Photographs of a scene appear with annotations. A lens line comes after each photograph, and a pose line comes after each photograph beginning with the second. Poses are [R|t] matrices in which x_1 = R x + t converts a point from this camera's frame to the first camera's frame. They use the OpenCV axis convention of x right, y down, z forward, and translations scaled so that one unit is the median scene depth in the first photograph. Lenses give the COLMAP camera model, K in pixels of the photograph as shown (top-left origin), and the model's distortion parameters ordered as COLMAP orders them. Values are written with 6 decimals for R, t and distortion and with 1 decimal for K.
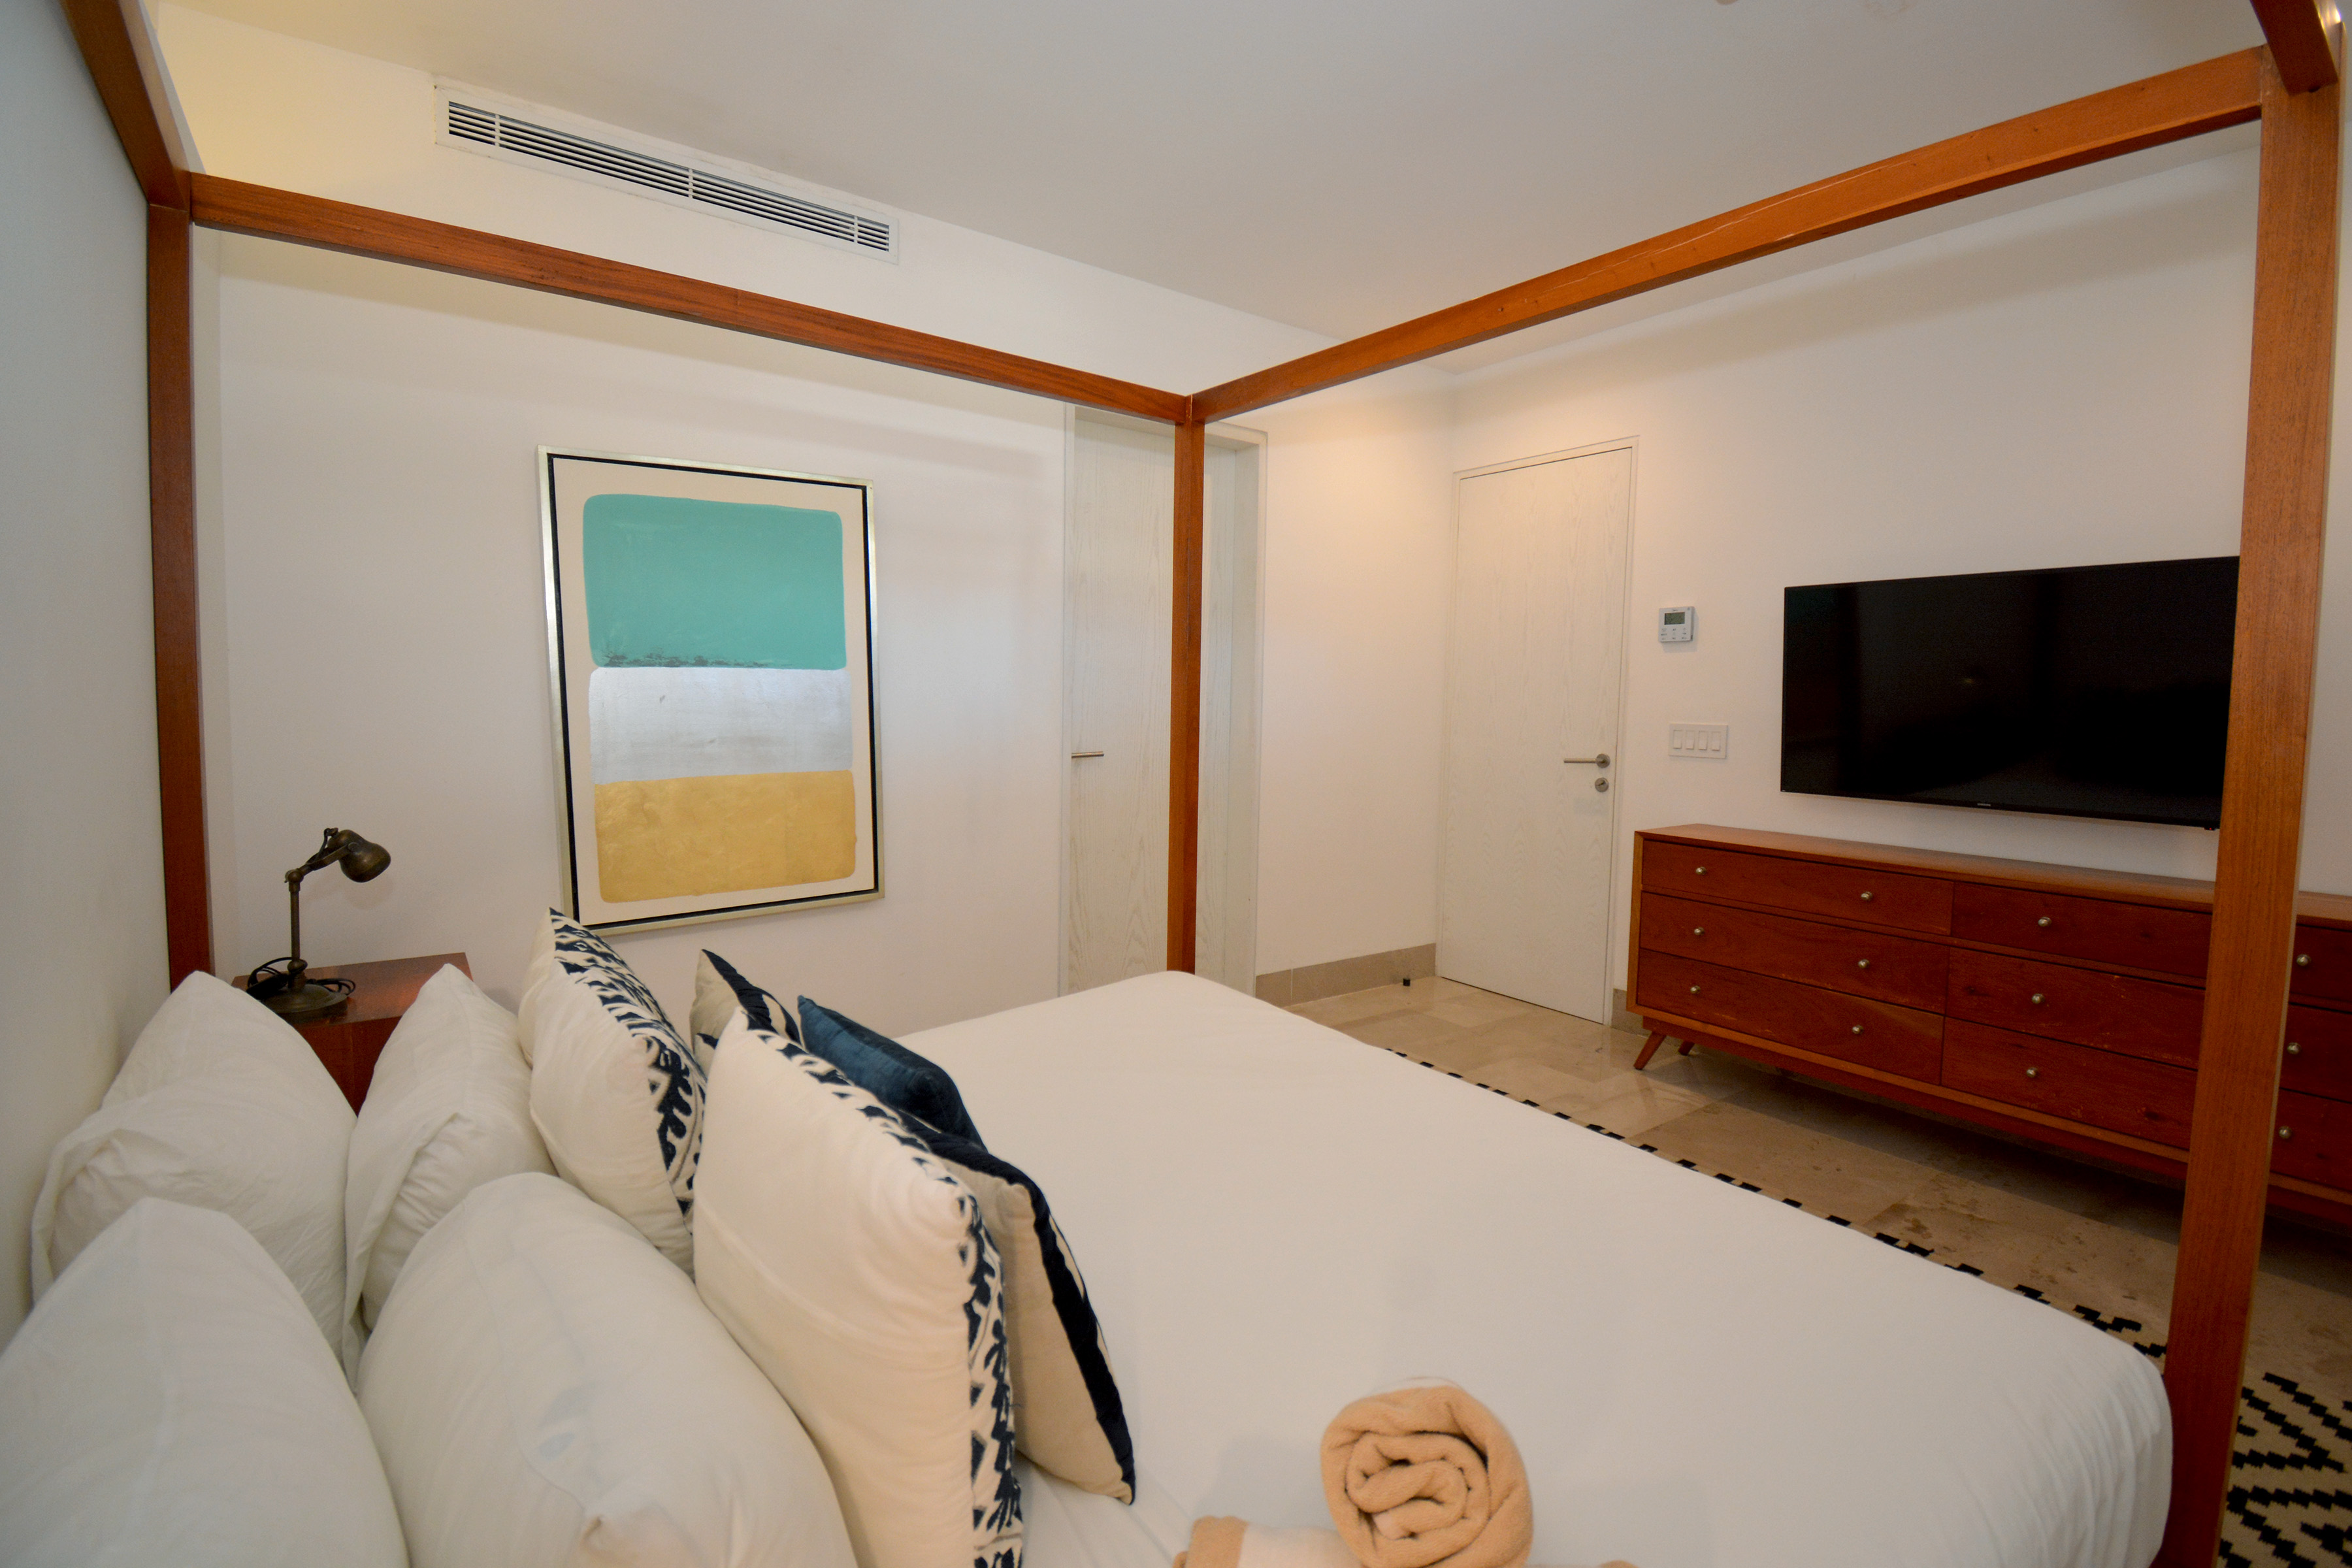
lens RADIAL K [[1061.1, 0, 1163.3], [0, 1061.1, 752.3], [0, 0, 1]] dist [0.016510, -0.019564]
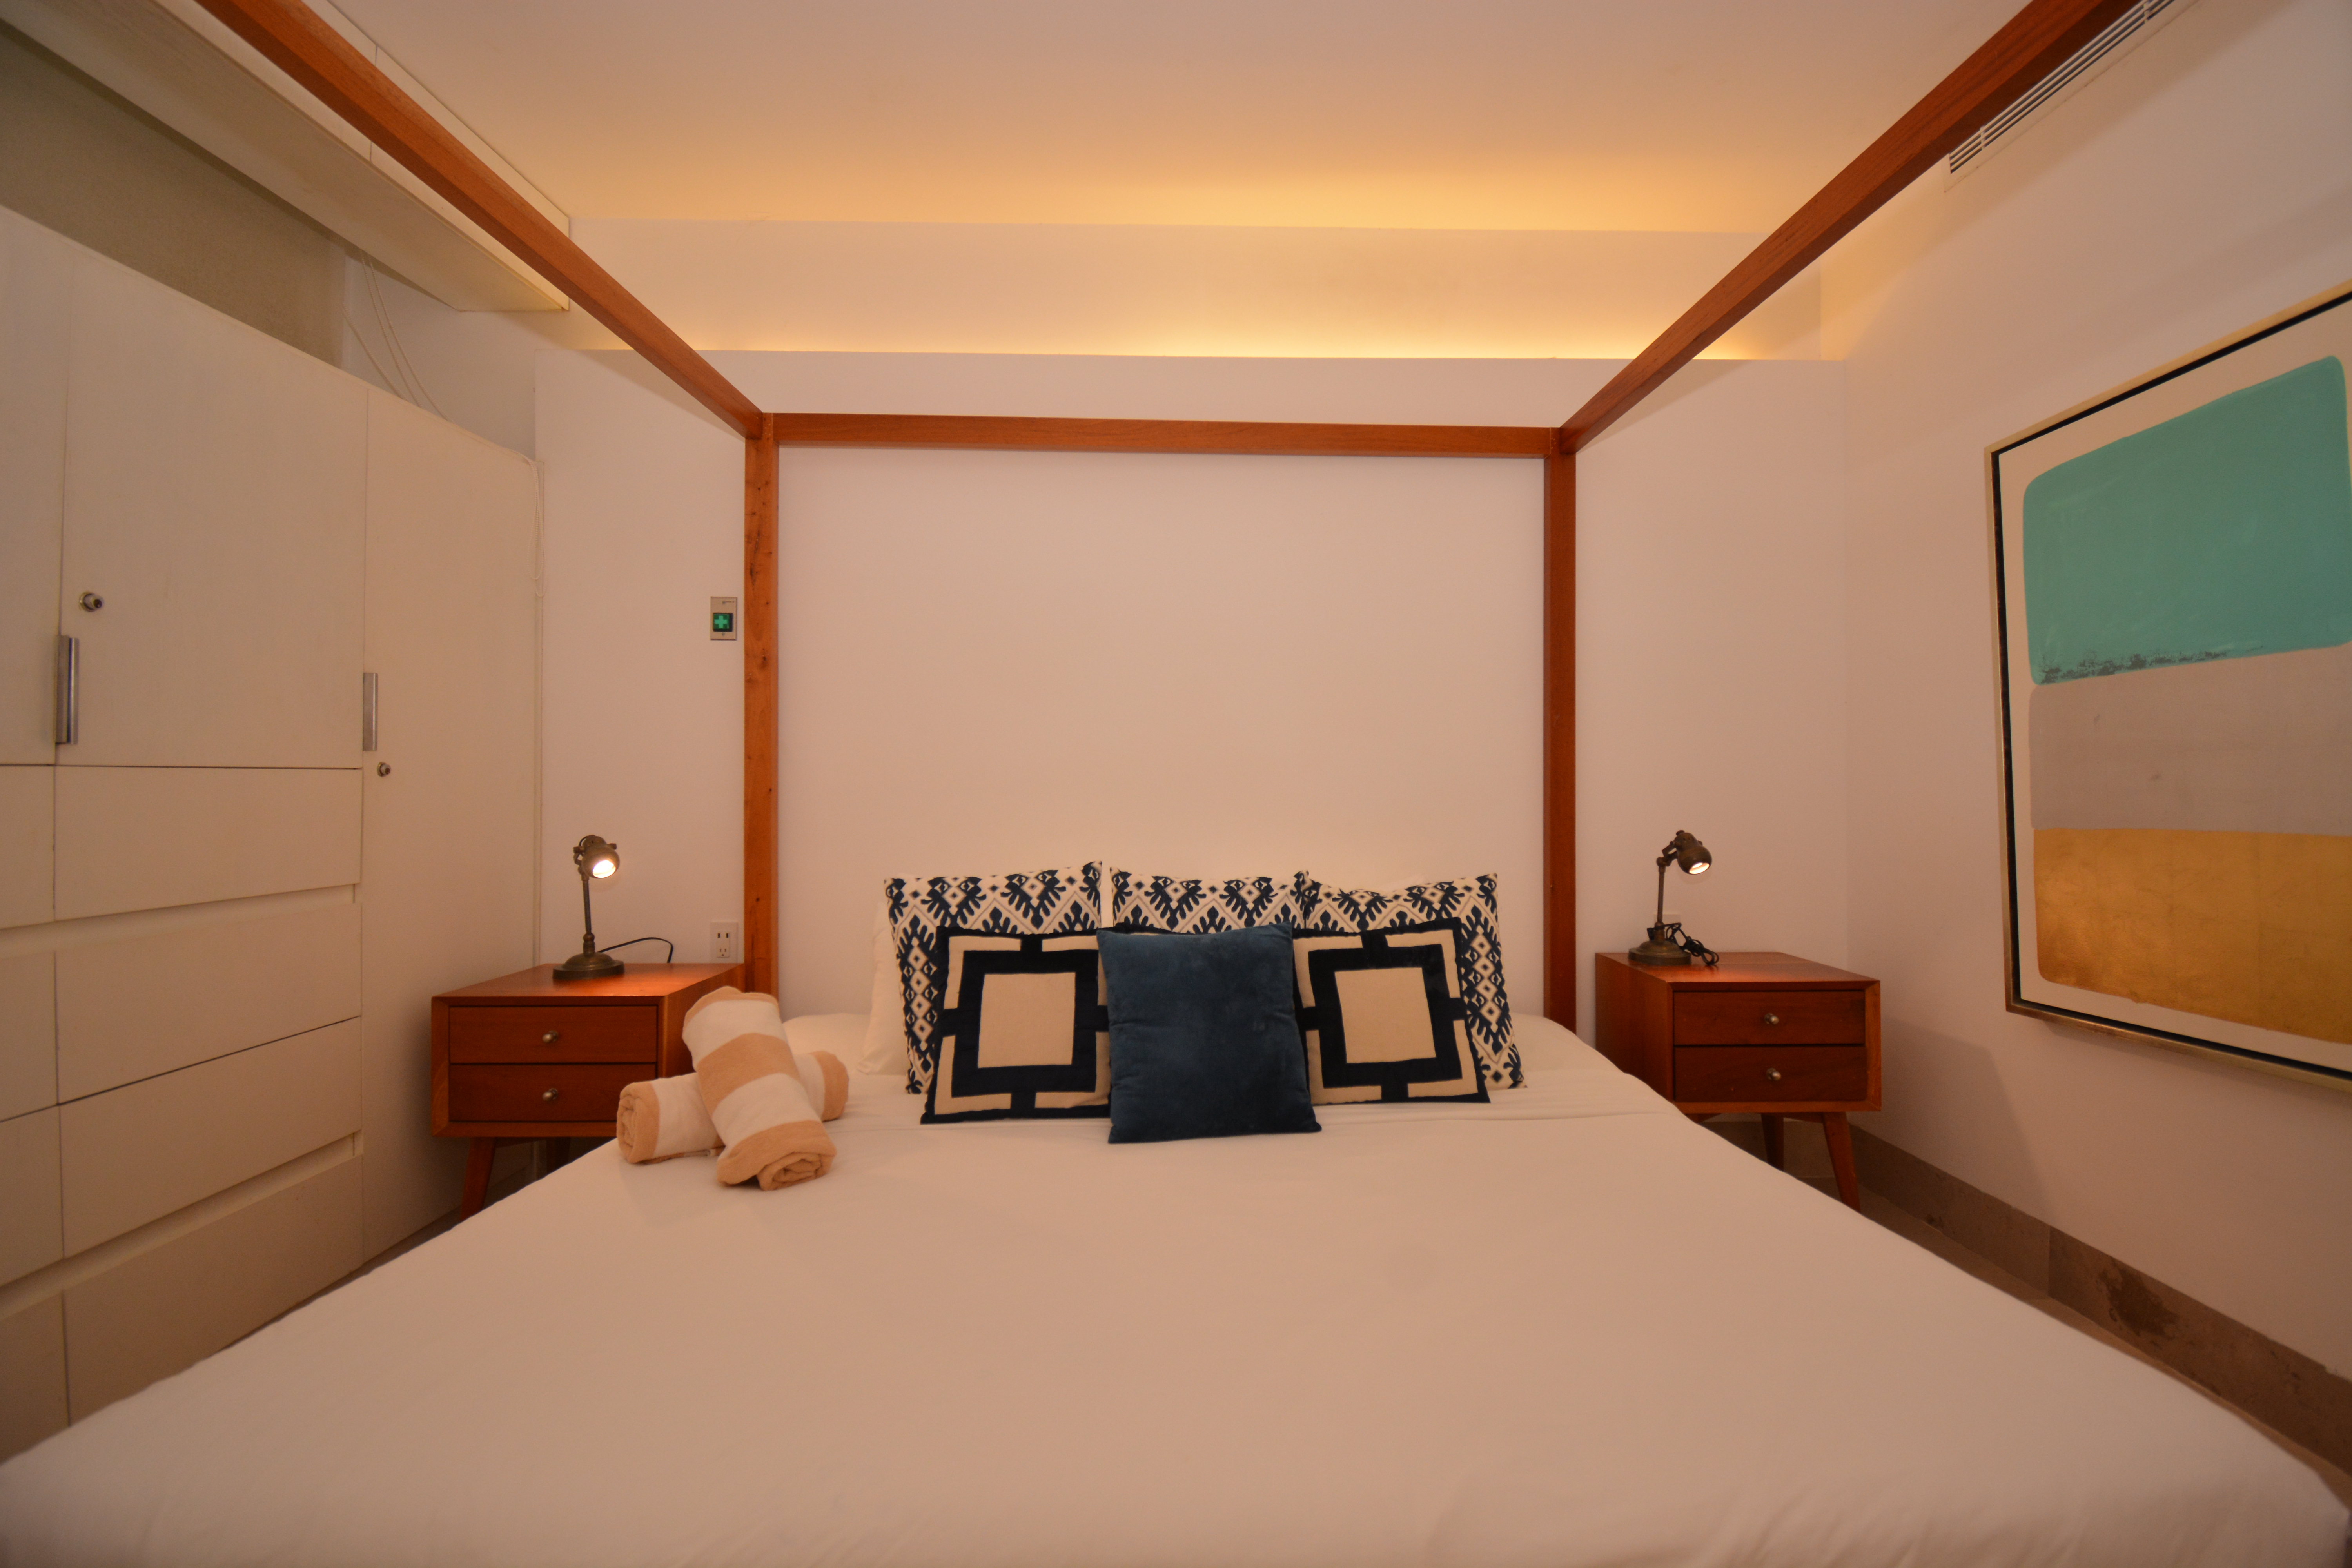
lens RADIAL K [[1018.9, 0, 1190.9], [0, 1018.9, 746.9], [0, 0, 1]] dist [0.003025, -0.000030]
pose [[-0.586704, -0.032963, -0.809130, 0.468160], [-0.041022, 0.999098, -0.010958, 0.002672], [0.808761, 0.026763, -0.587528, 0.892318]]
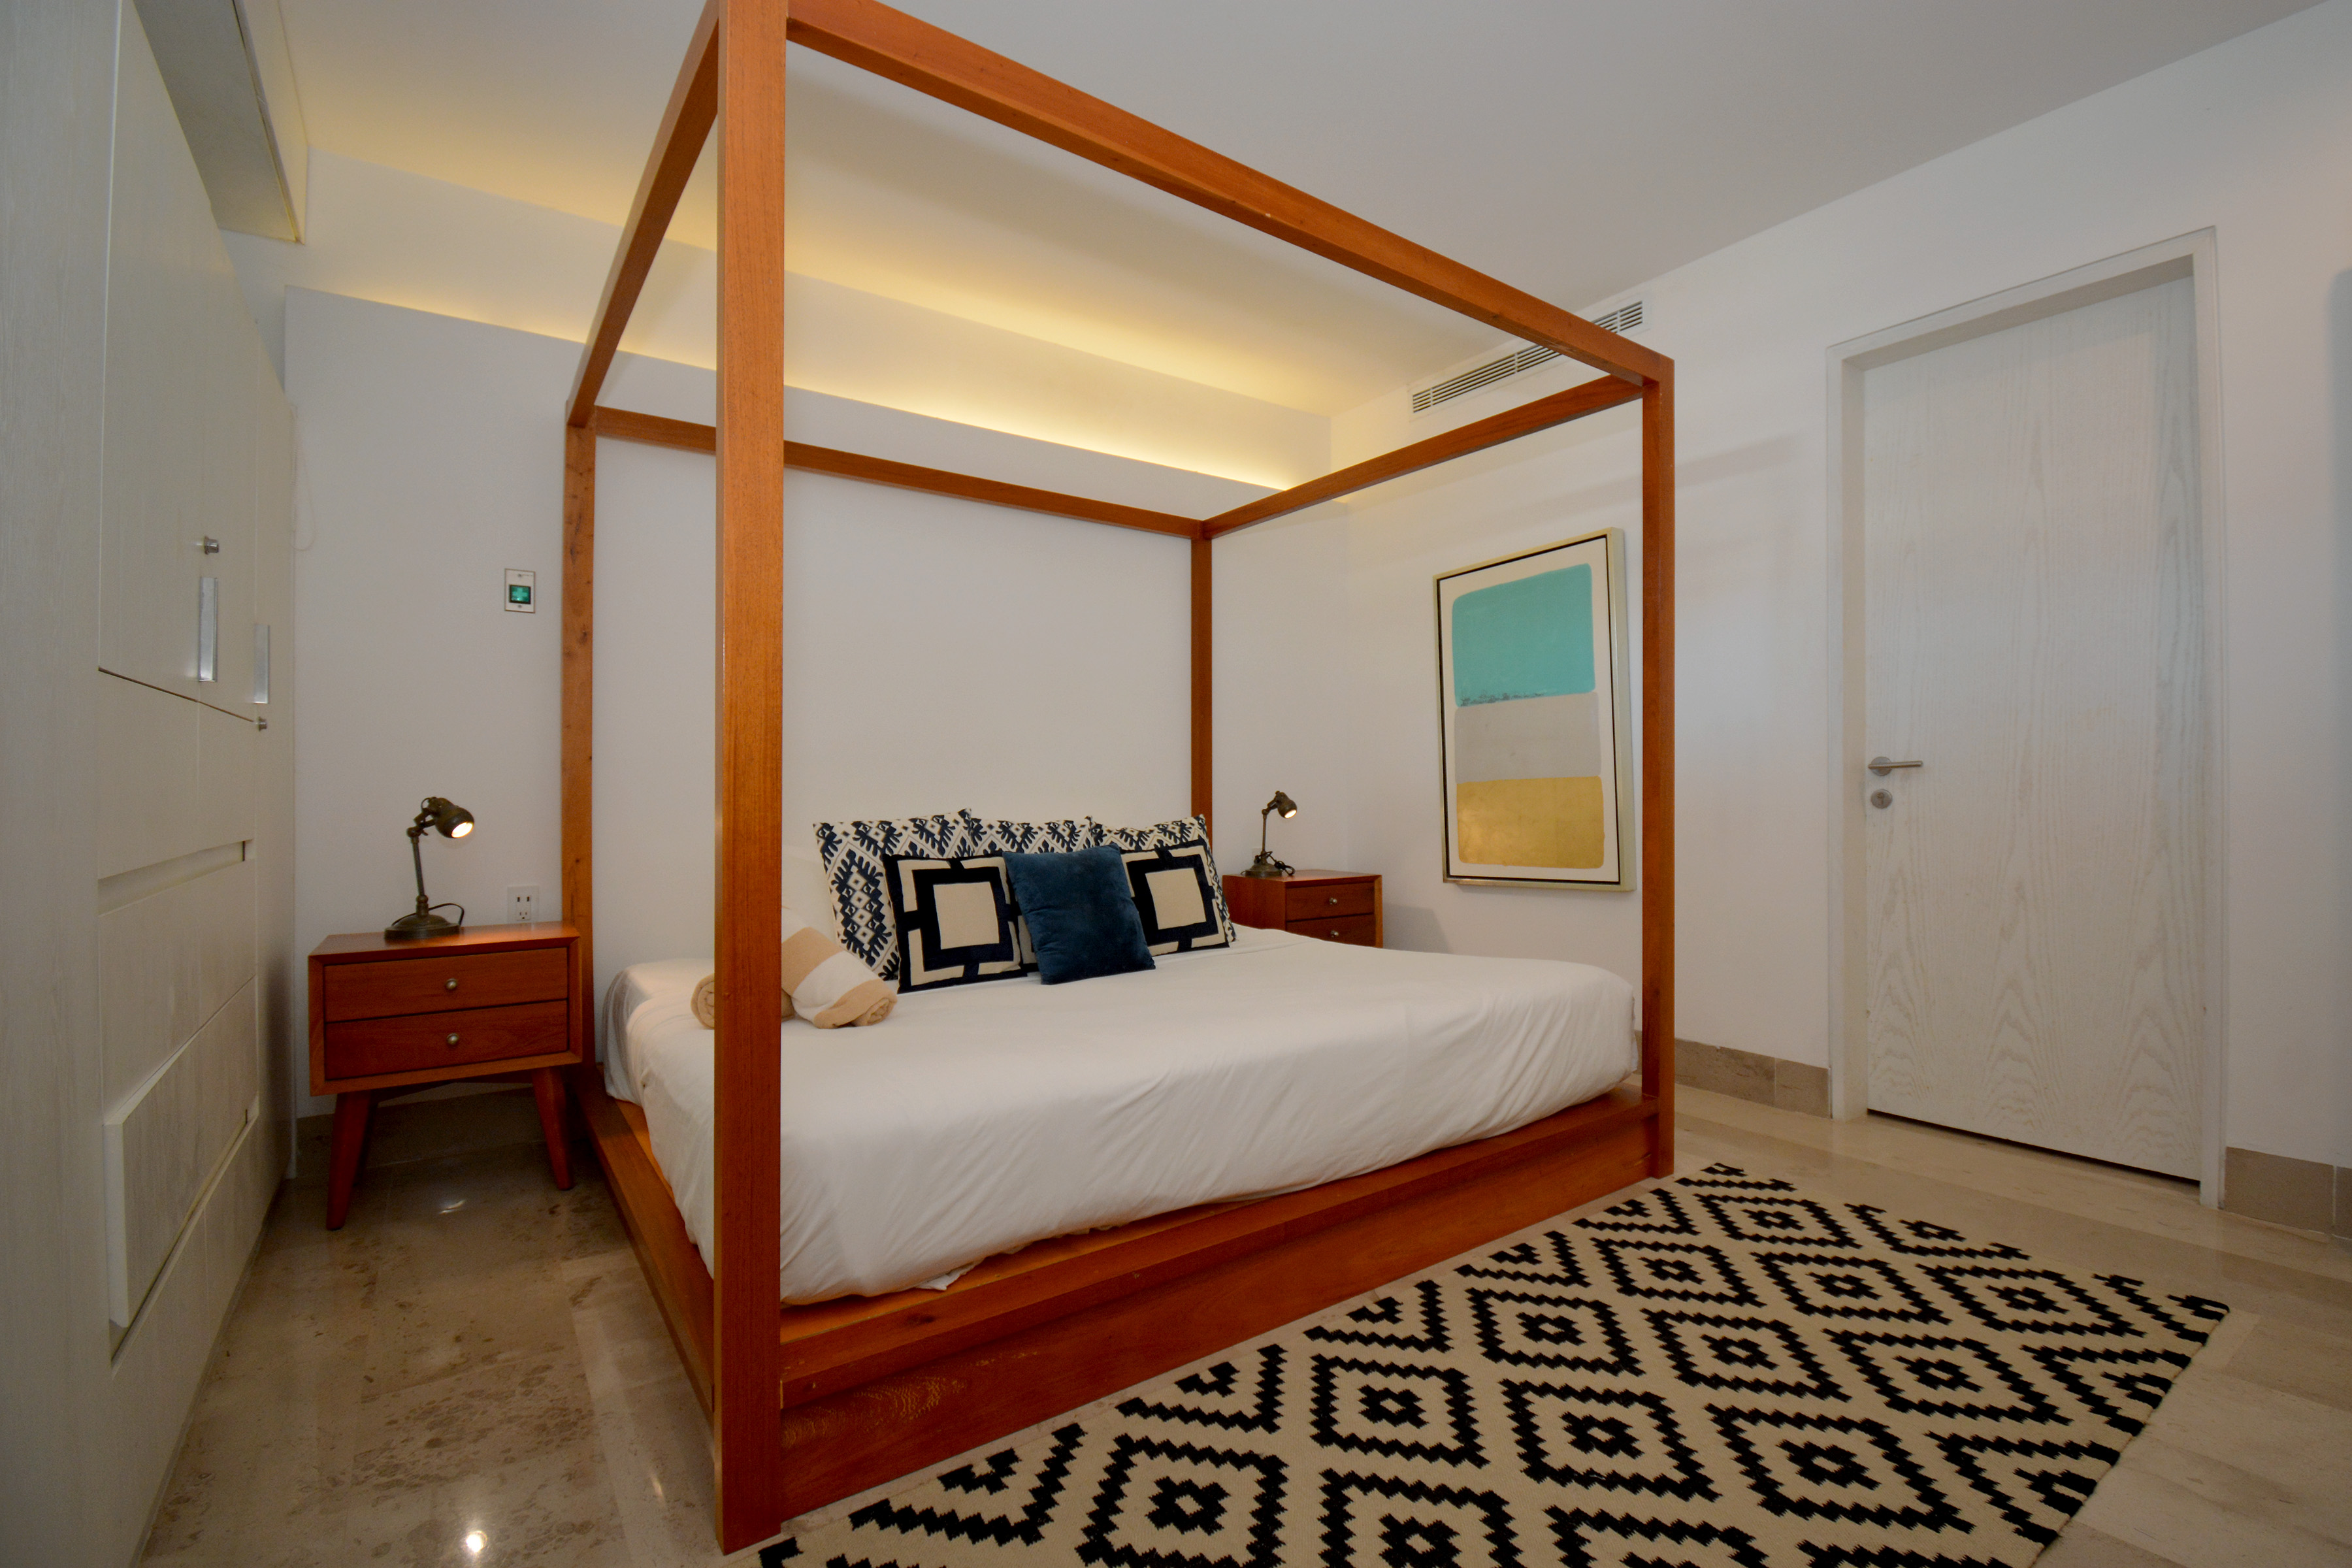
lens RADIAL K [[1051.7, 0, 1194.6], [0, 1051.7, 762.5], [0, 0, 1]] dist [0.014529, -0.026506]
pose [[-0.040032, -0.035092, -0.998582, 0.966454], [-0.042511, 0.998538, -0.033386, 0.064667], [0.998294, 0.041114, -0.041465, 0.651159]]
